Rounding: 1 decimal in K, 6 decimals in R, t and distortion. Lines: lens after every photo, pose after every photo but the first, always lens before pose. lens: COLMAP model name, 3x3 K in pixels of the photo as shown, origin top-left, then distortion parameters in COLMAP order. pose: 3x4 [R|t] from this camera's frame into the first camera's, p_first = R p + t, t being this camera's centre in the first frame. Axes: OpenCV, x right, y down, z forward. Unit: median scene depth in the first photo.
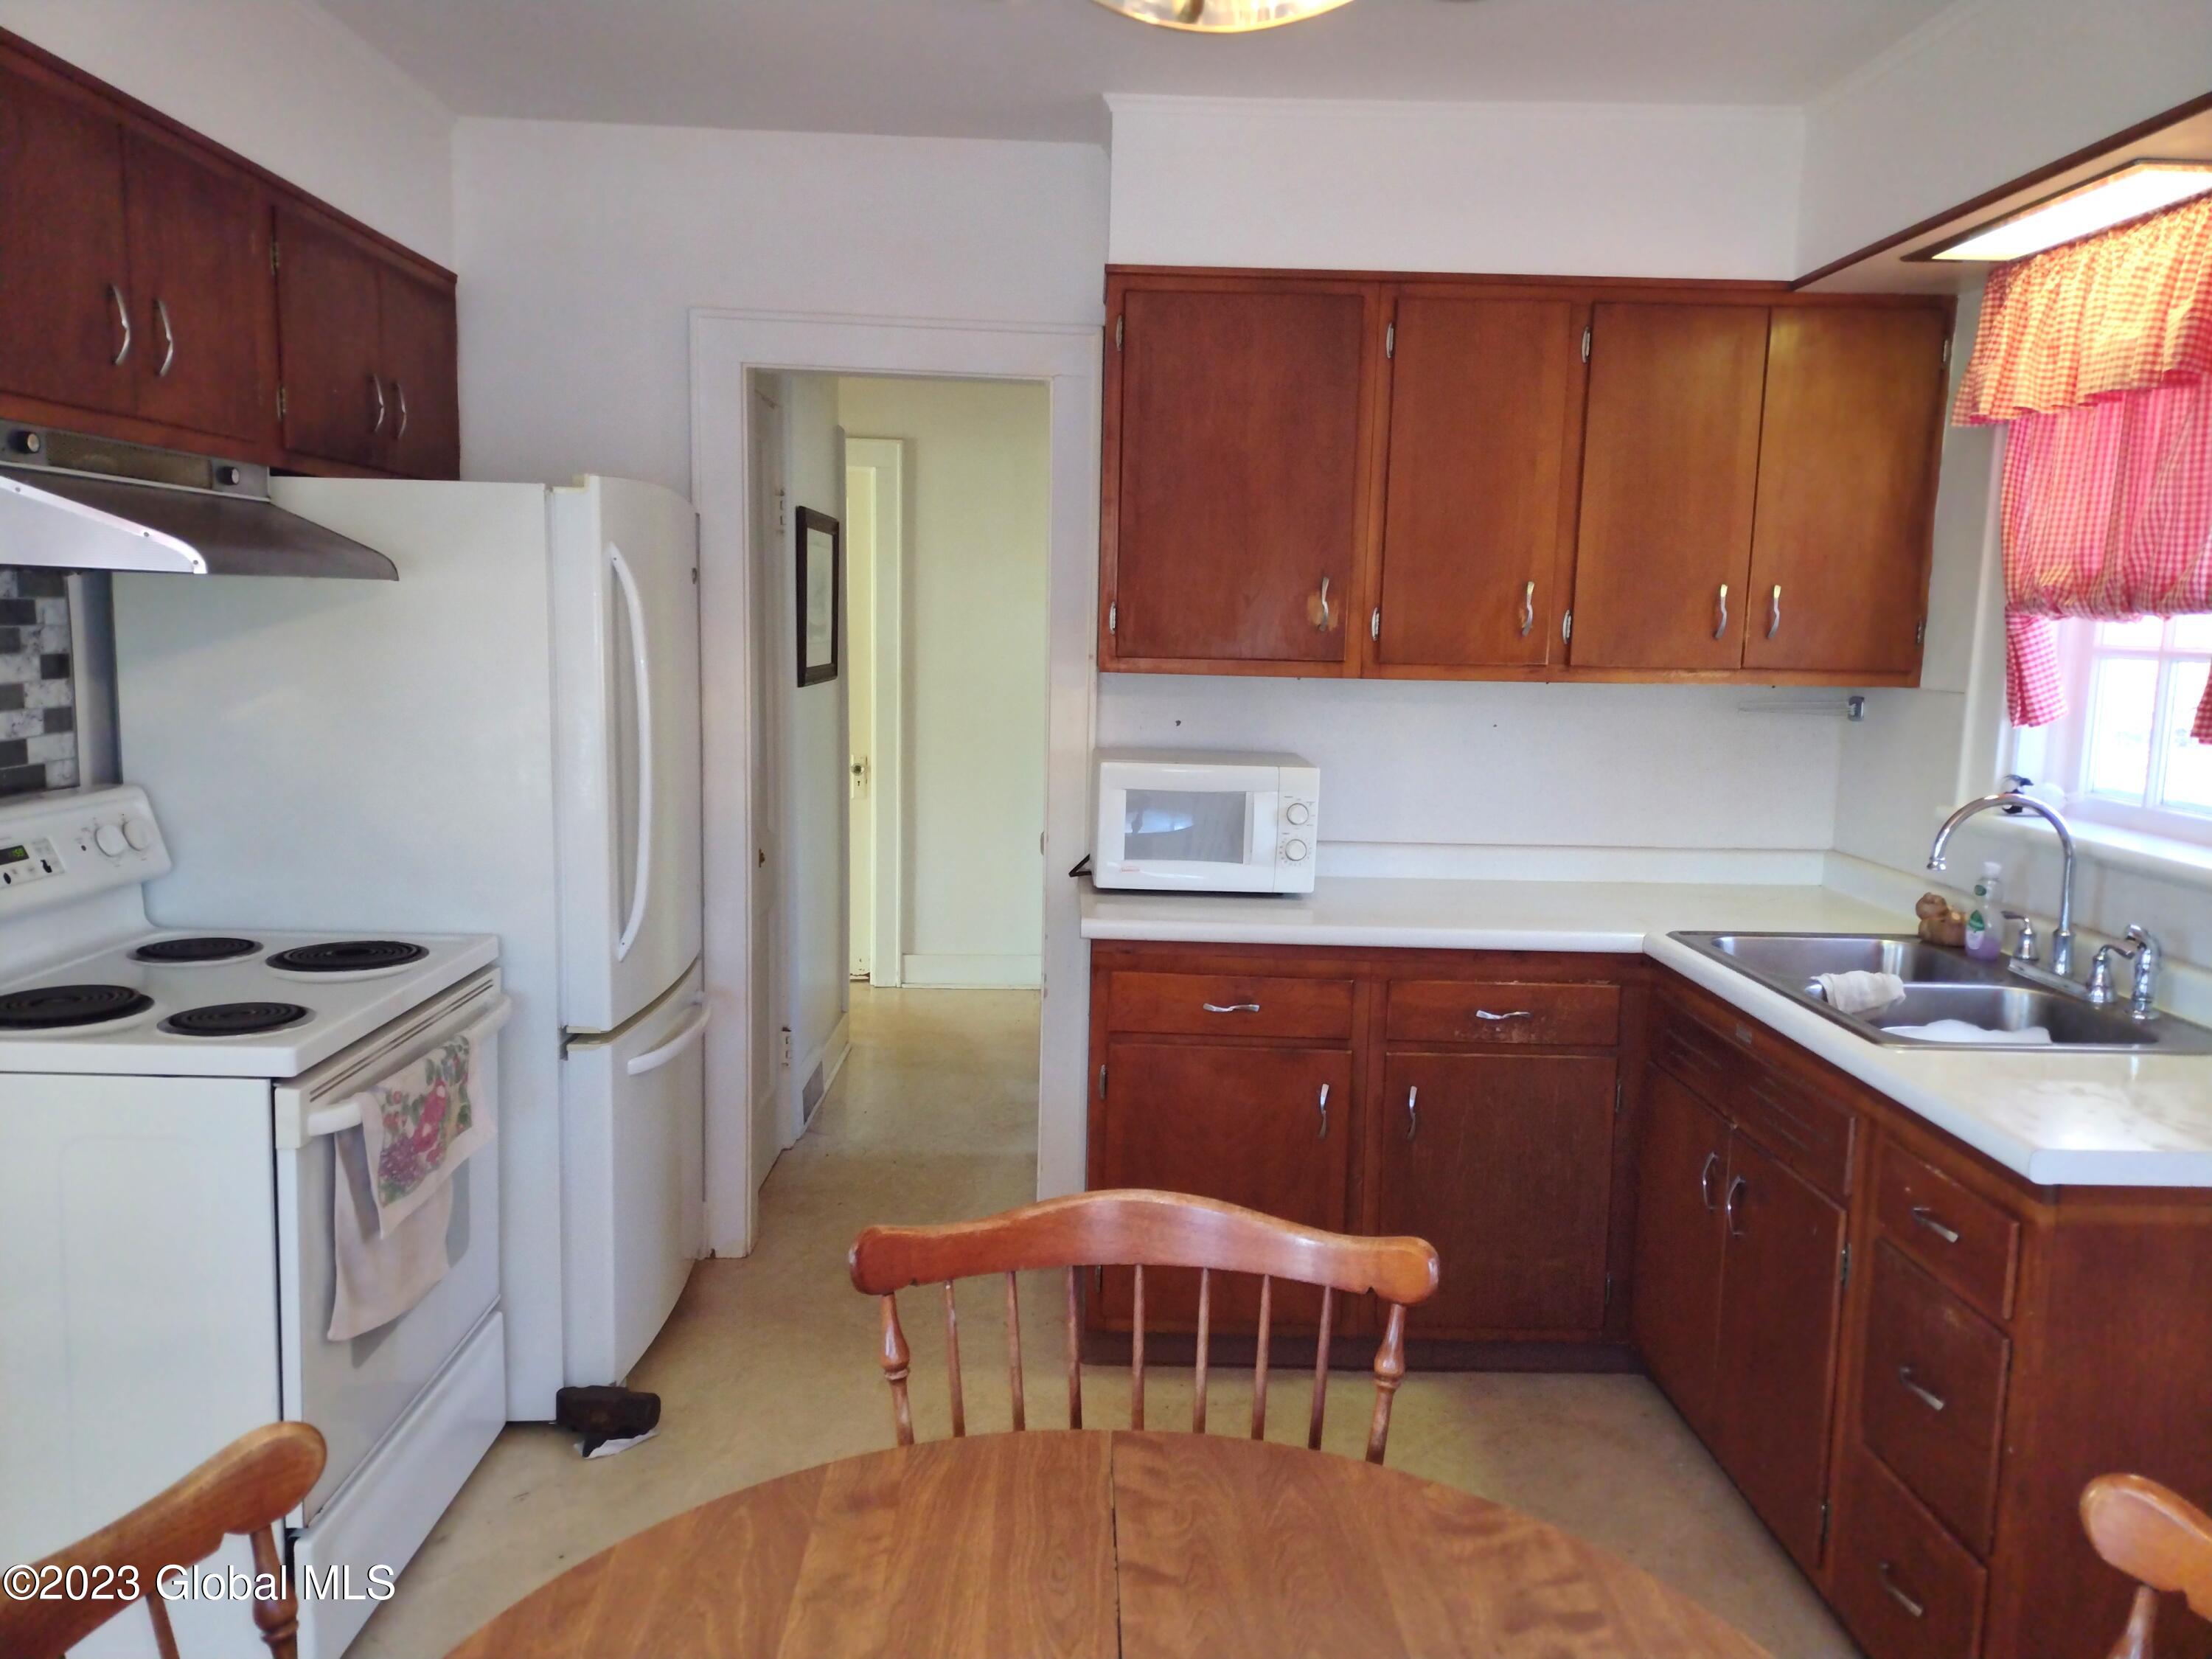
lens RADIAL K [[1653.4, 0, 1116.1], [0, 1653.4, 819.5], [0, 0, 1]] dist [0.082948, -0.106761]
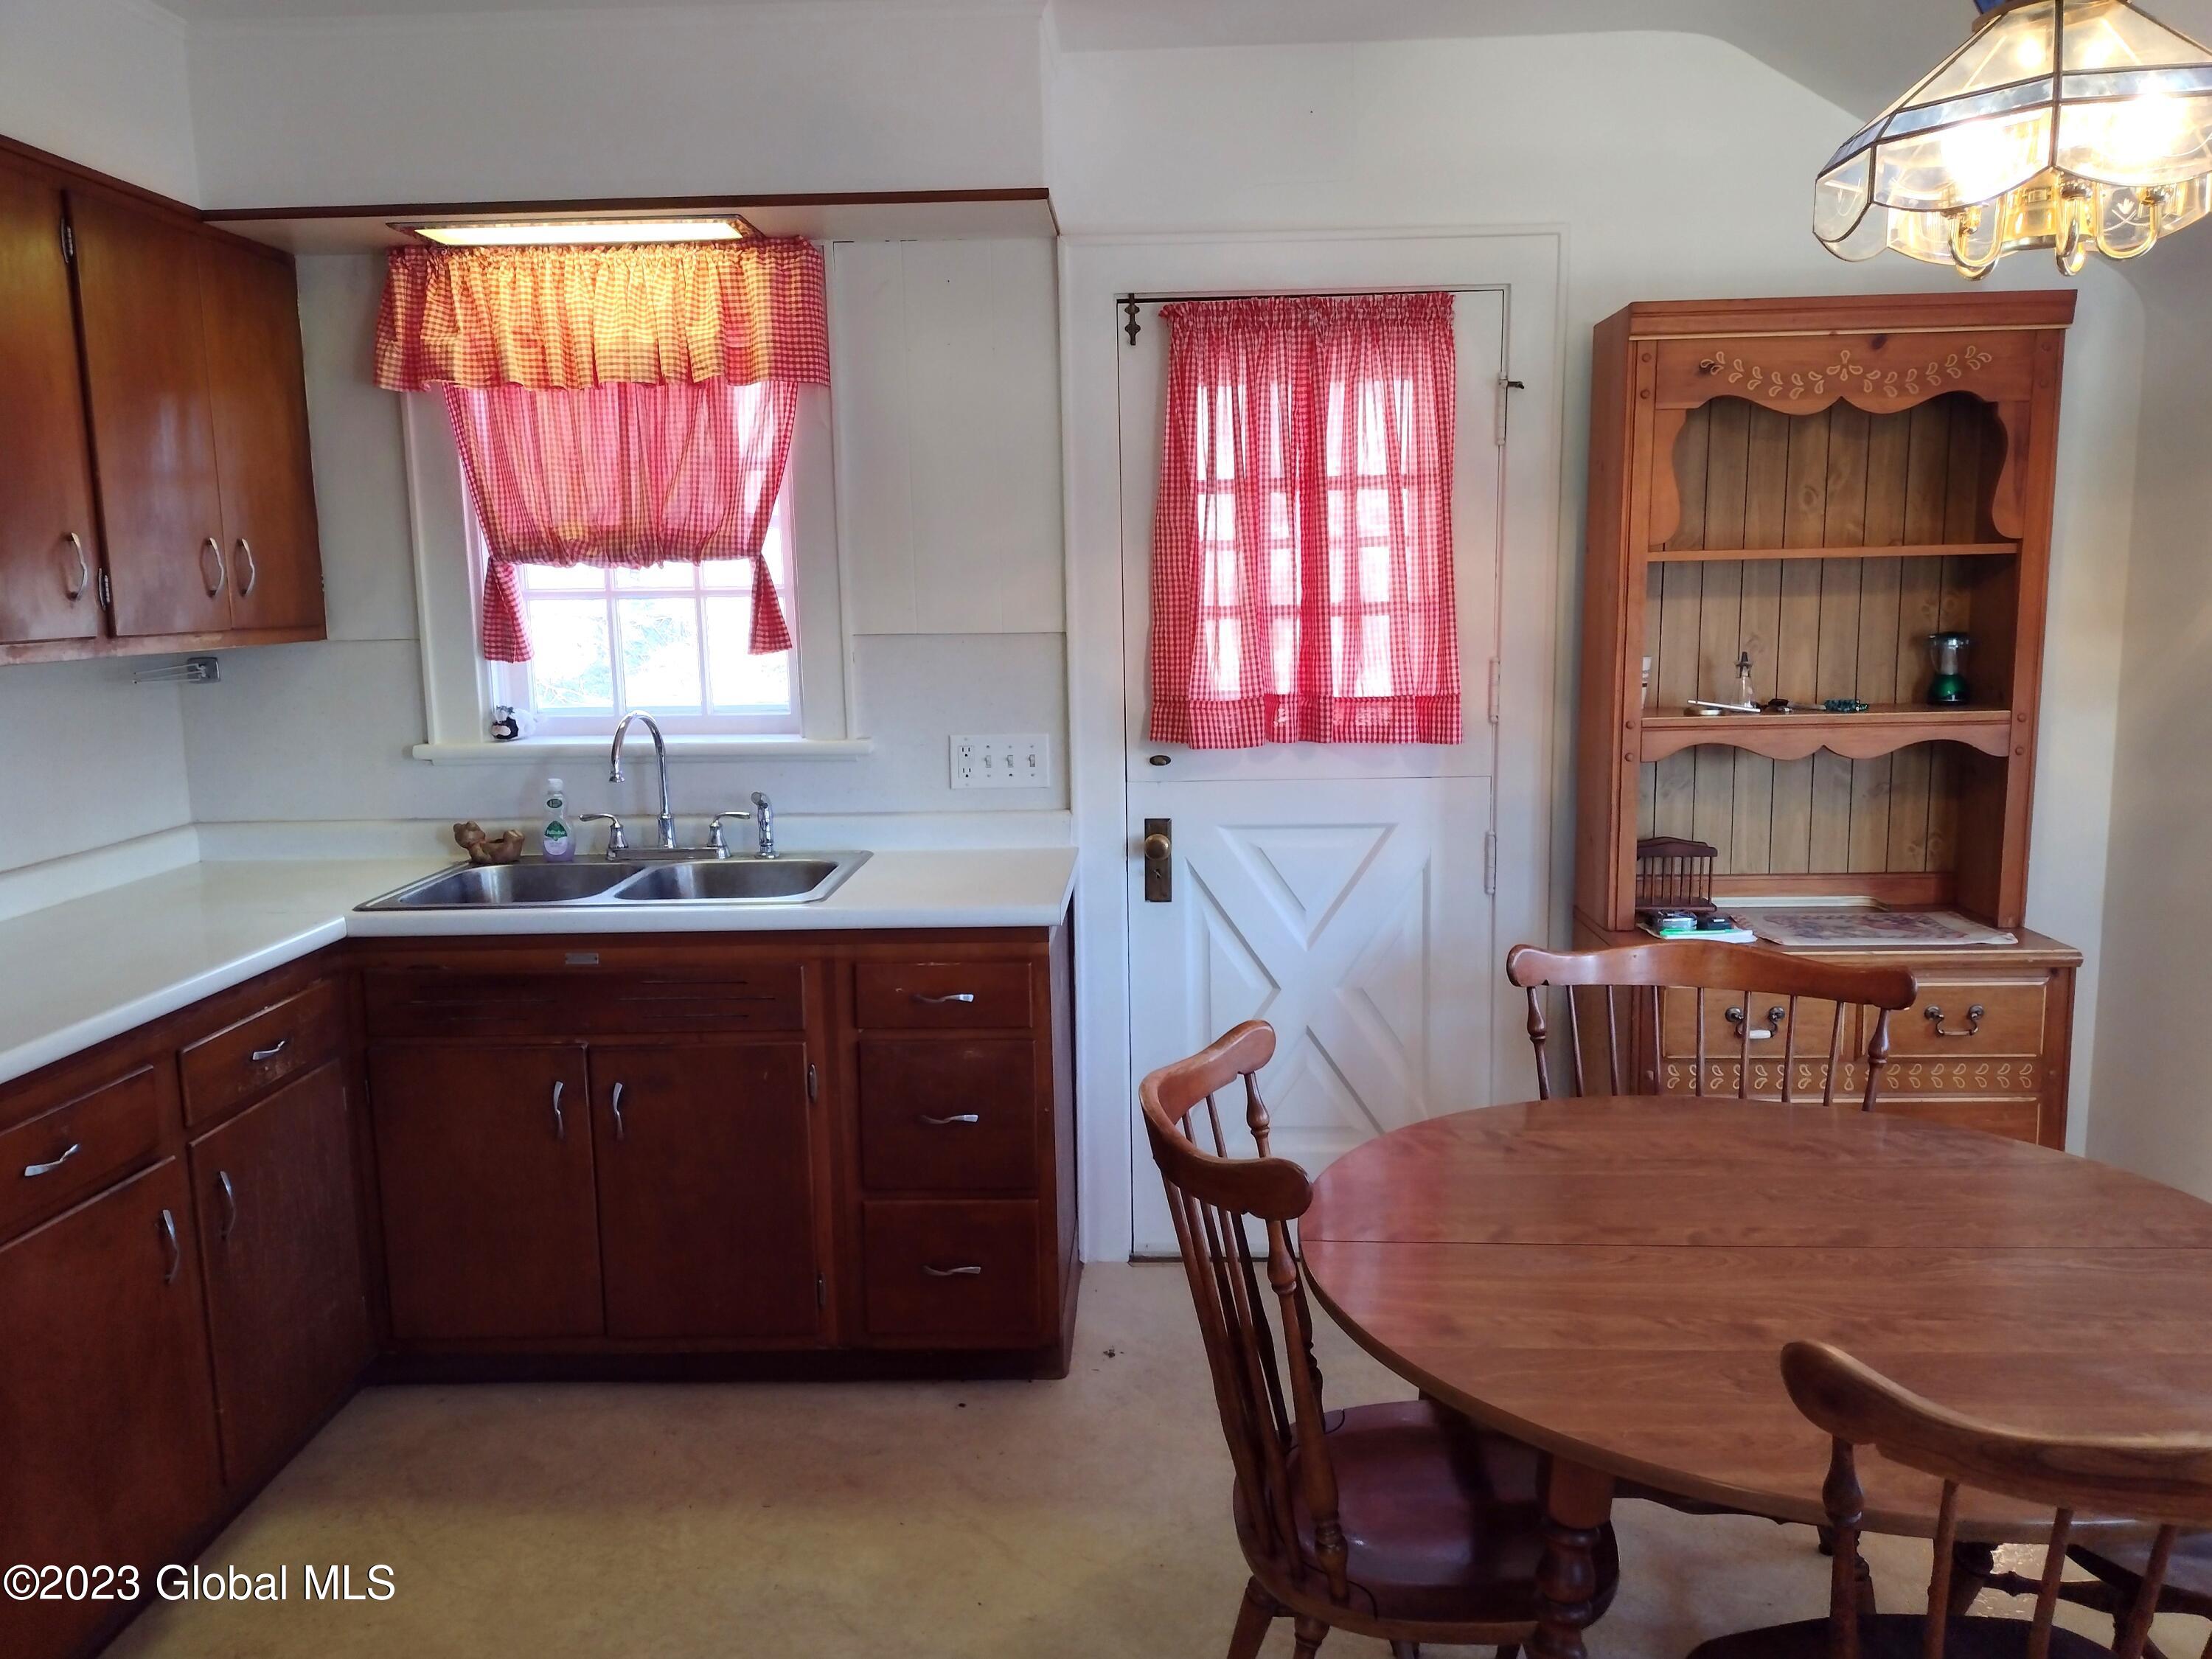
lens RADIAL K [[1653.4, 0, 1111.6], [0, 1653.4, 833.5], [0, 0, 1]] dist [0.082948, -0.106761]
pose [[0.029949, -0.175455, 0.984032, -0.613926], [0.145092, 0.974810, 0.169395, -0.077087], [-0.988965, 0.137702, 0.054651, 0.559047]]
